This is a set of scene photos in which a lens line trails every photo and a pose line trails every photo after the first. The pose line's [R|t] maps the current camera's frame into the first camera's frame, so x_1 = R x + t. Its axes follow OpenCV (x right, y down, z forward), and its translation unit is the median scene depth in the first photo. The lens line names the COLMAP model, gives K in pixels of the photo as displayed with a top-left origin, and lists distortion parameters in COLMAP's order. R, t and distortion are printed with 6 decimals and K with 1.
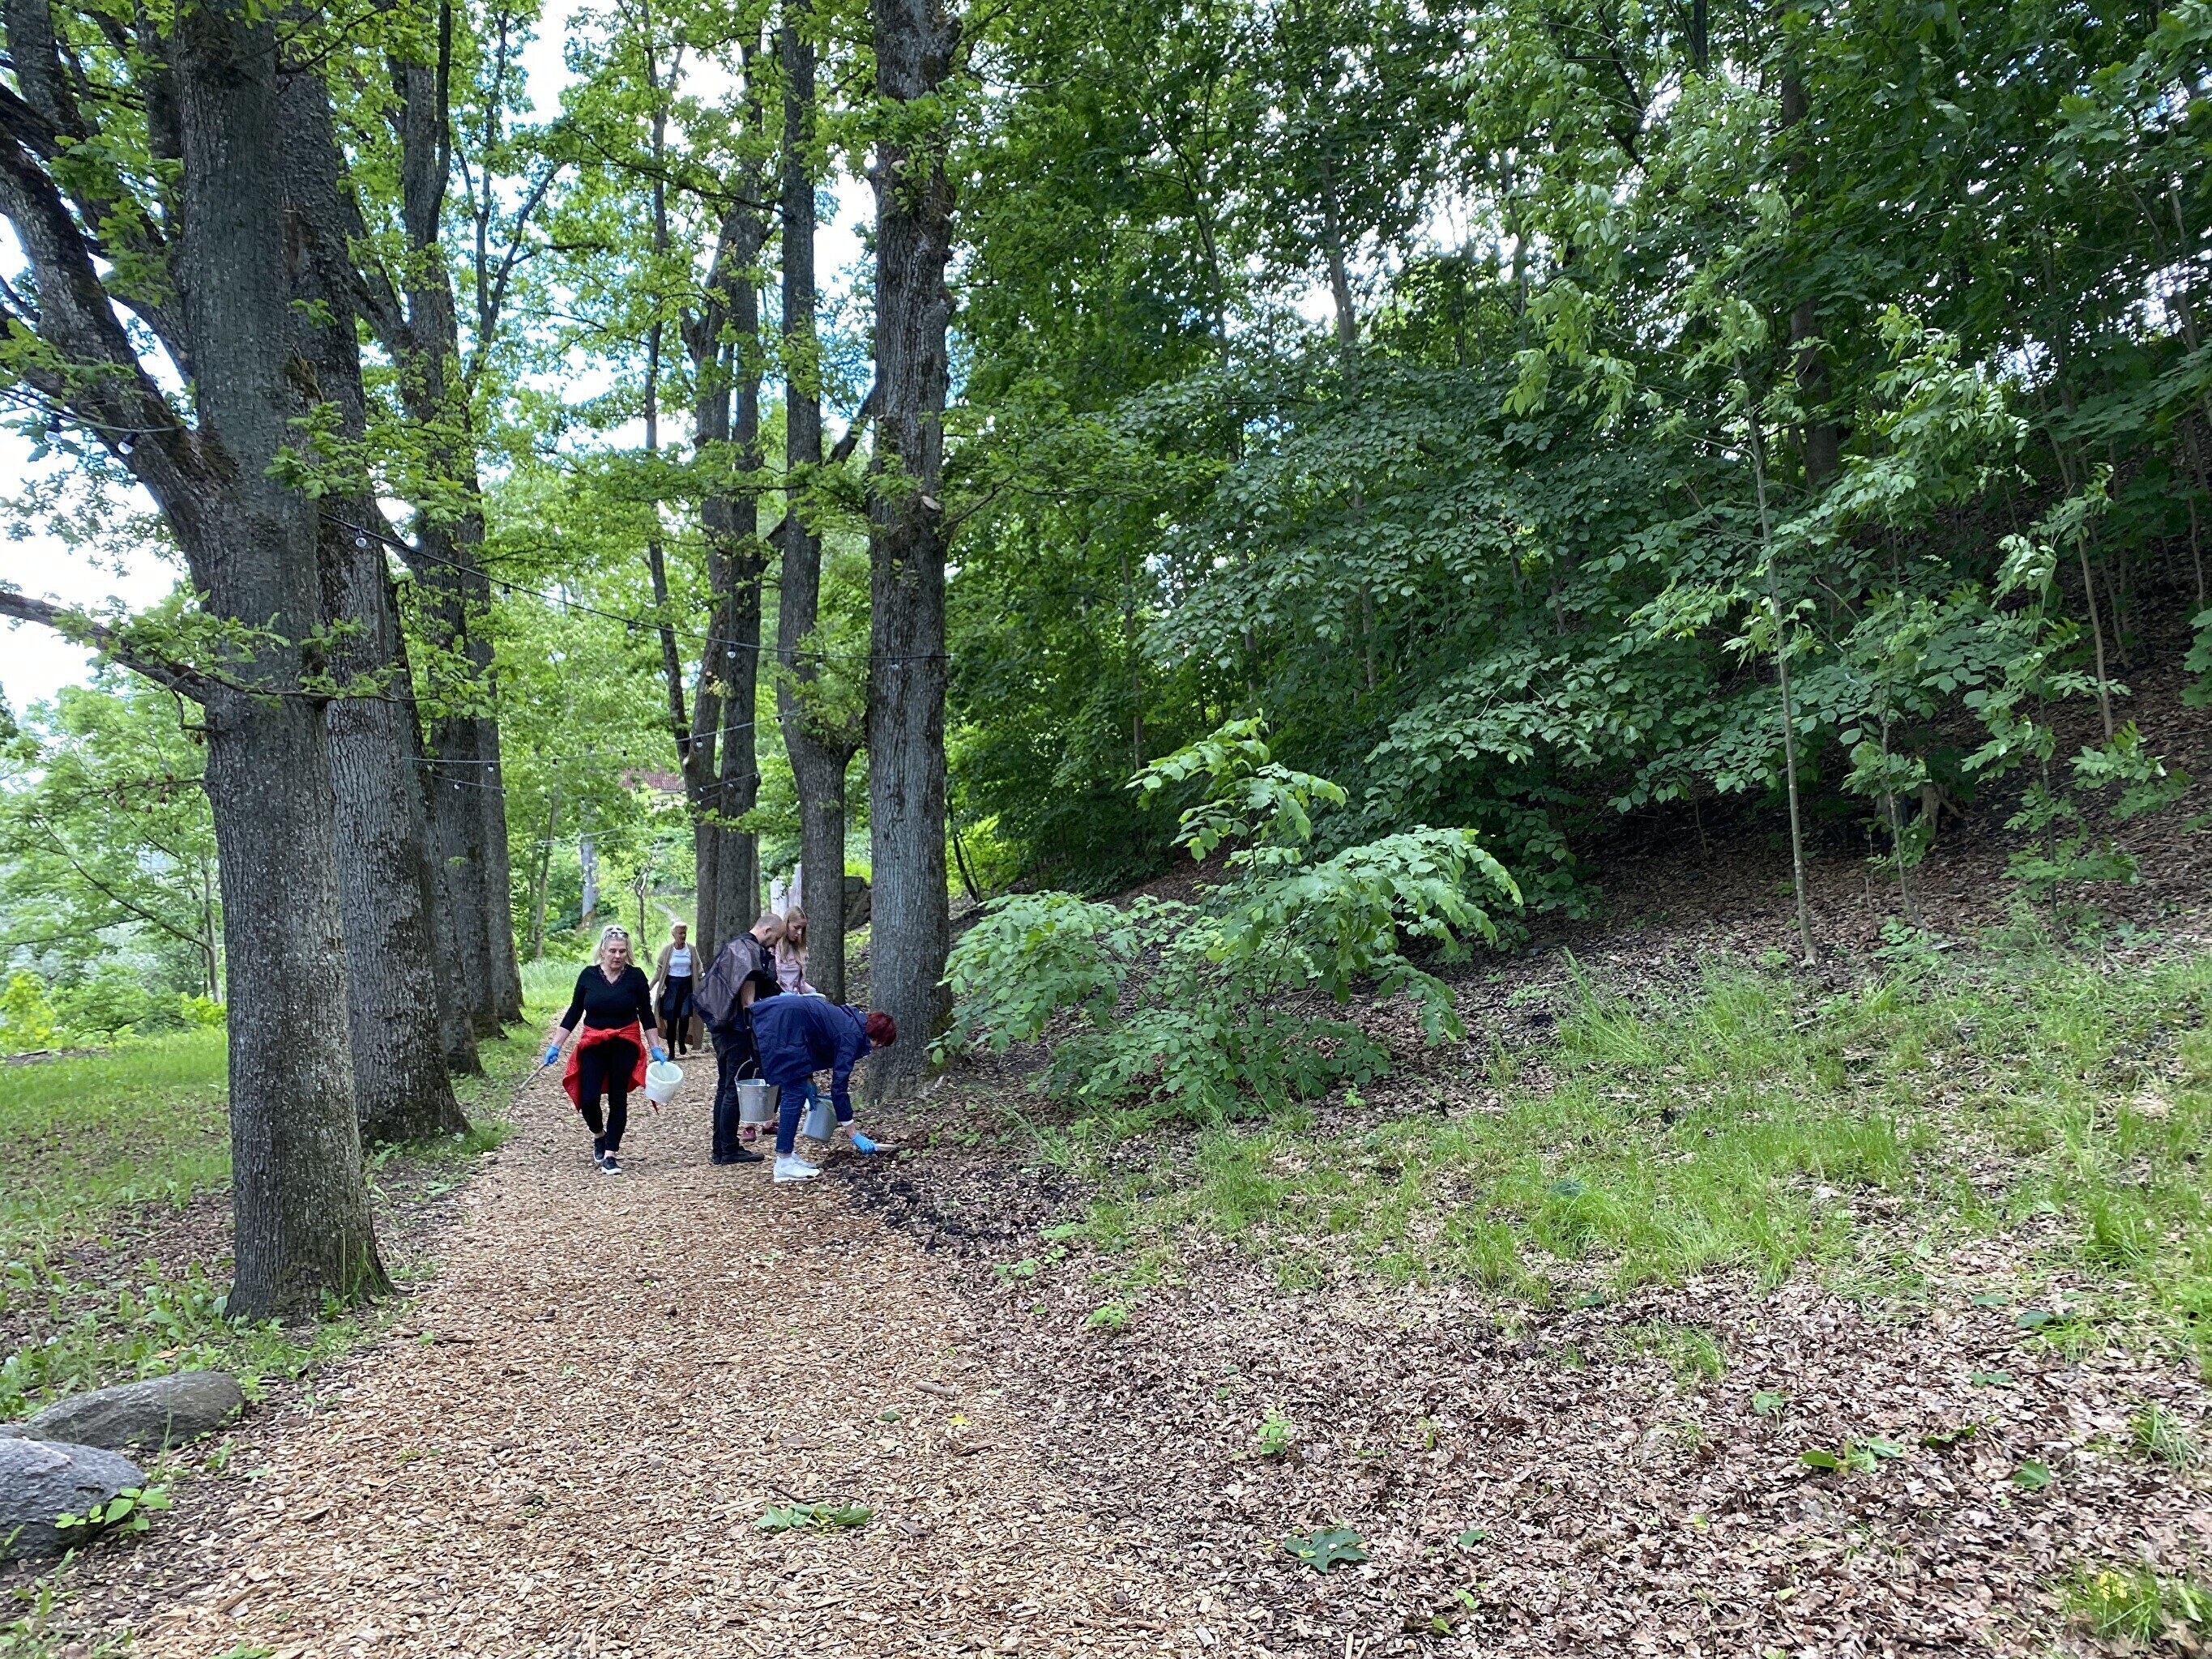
lens RADIAL K [[1738.8, 0, 1107.2], [0, 1738.8, 869.6], [0, 0, 1]] dist [0.065822, 0.000726]
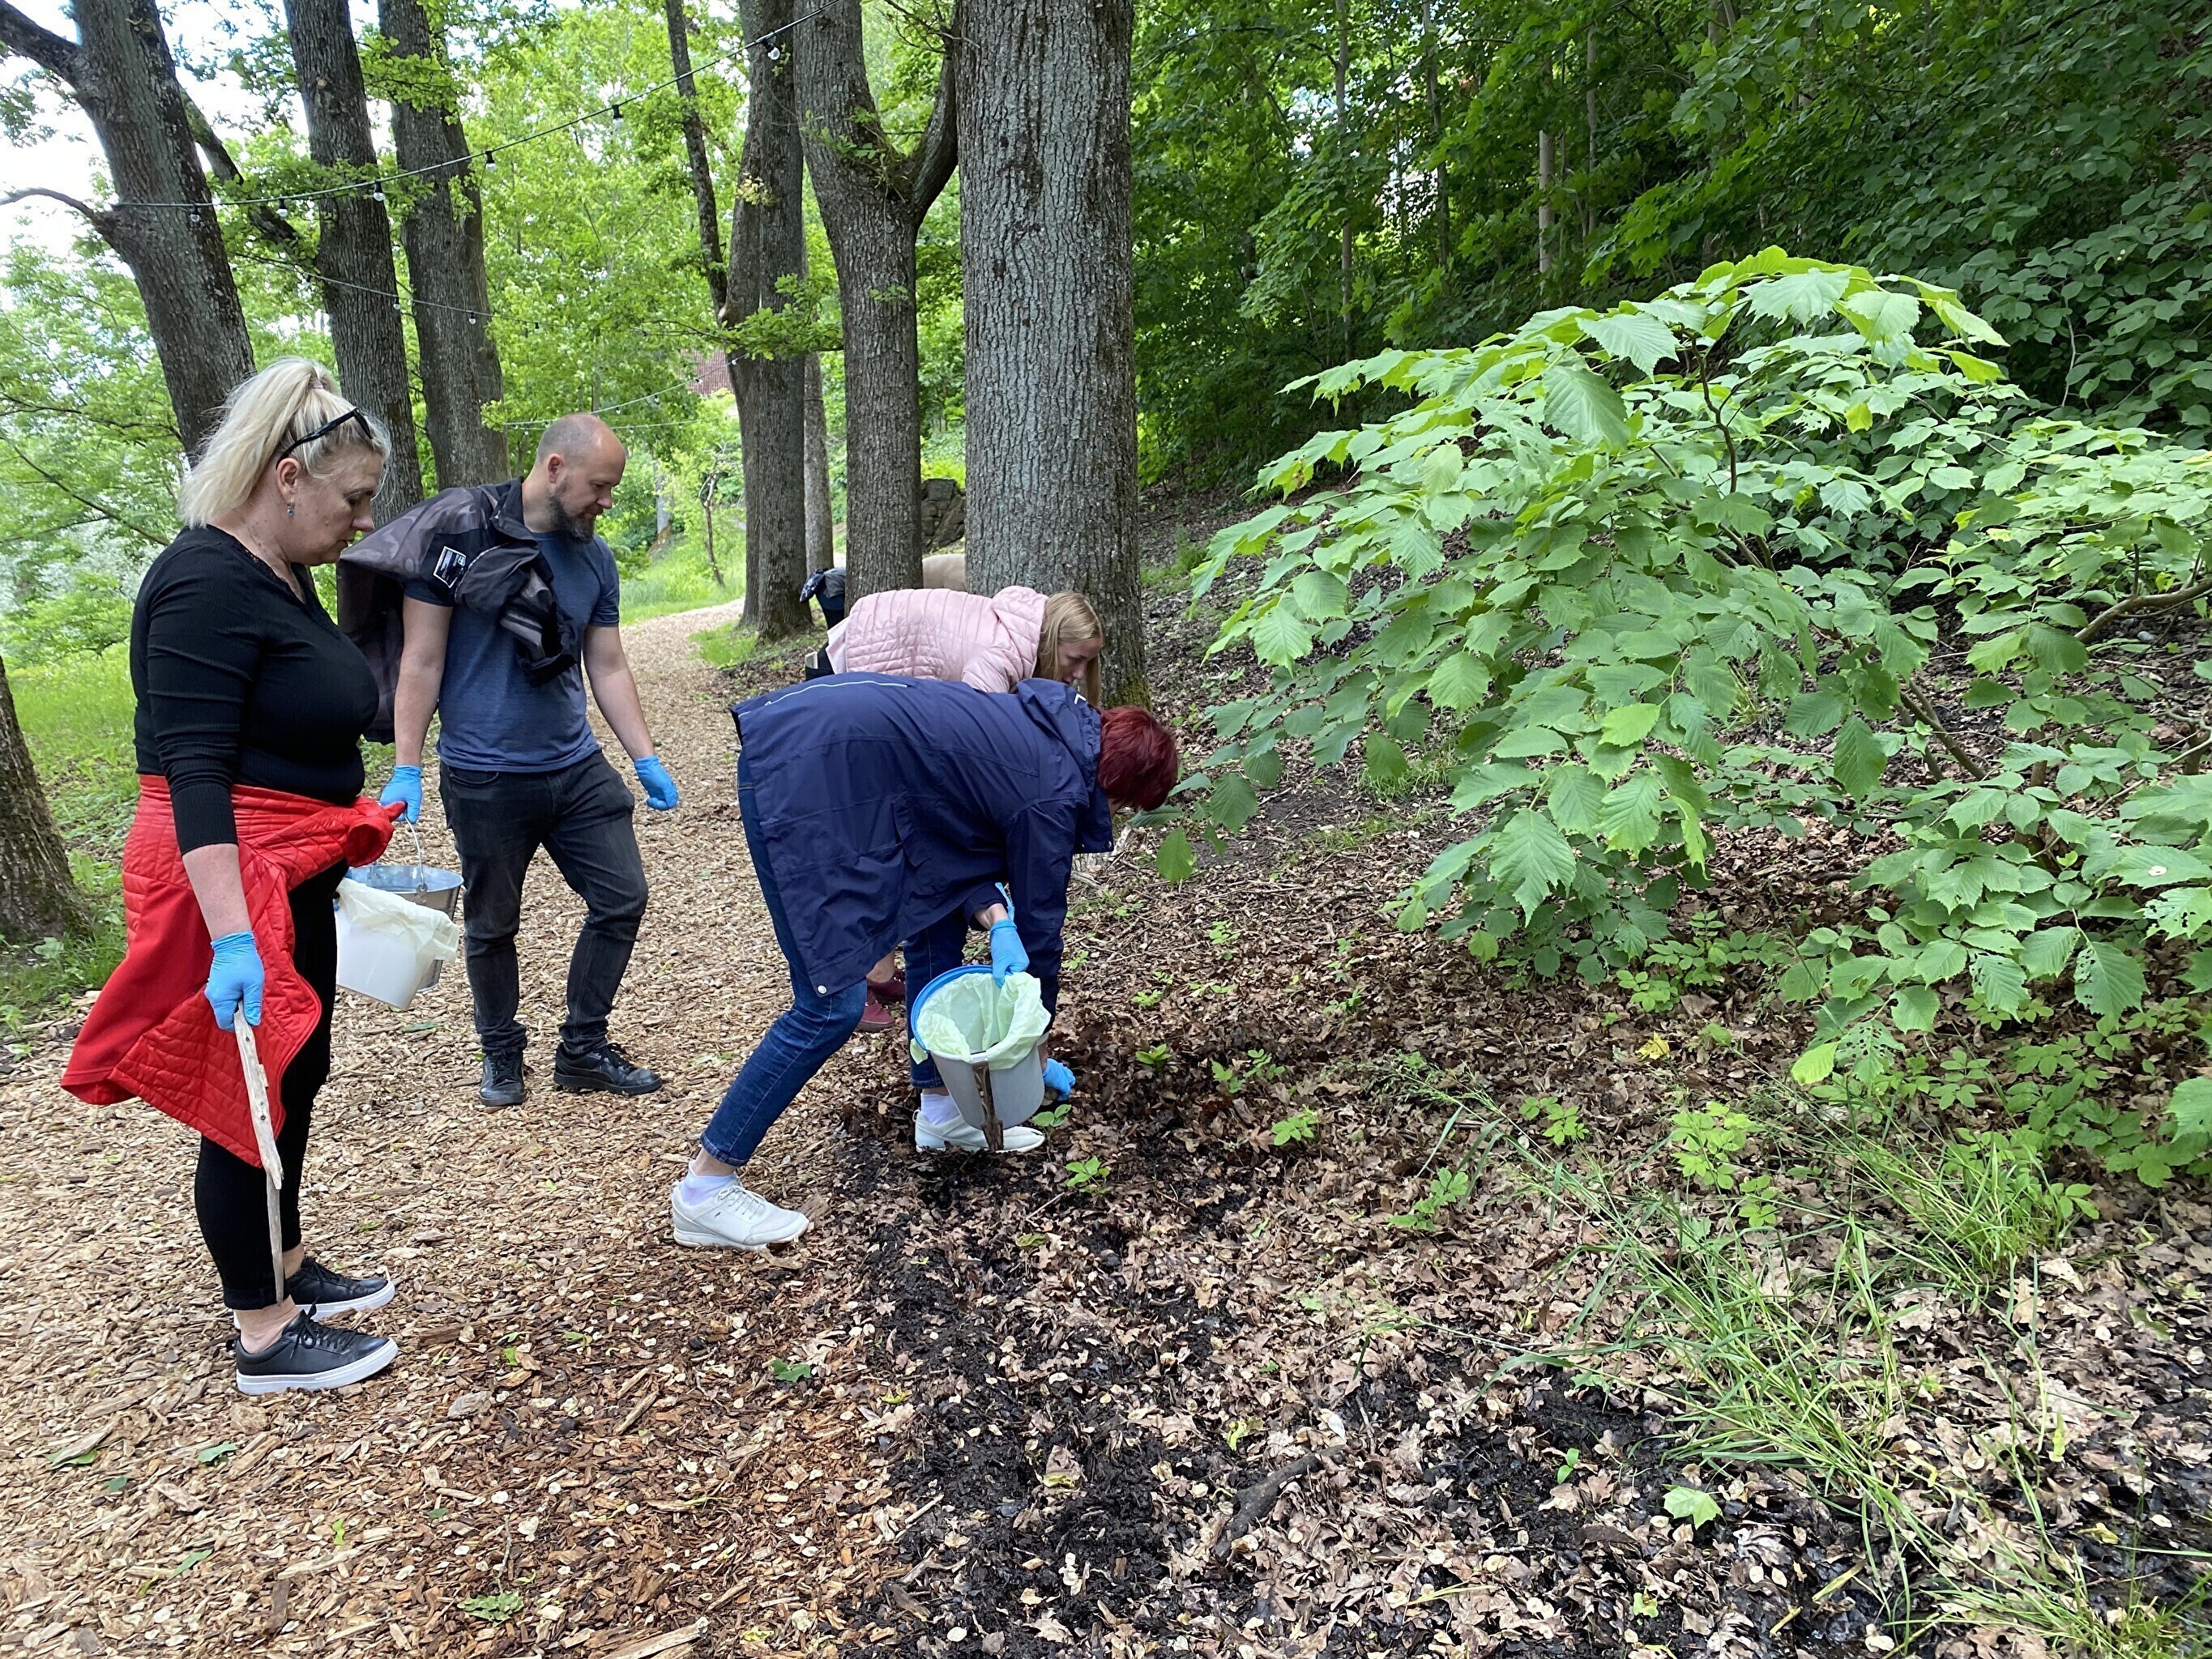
lens RADIAL K [[1725.3, 0, 1098.9], [0, 1725.3, 818.0], [0, 0, 1]] dist [0.012393, -0.014787]
pose [[0.998286, 0.019827, -0.055065, -0.027754], [-0.009449, 0.983124, 0.182694, 0.012821], [0.057758, -0.181860, 0.981627, 0.198793]]
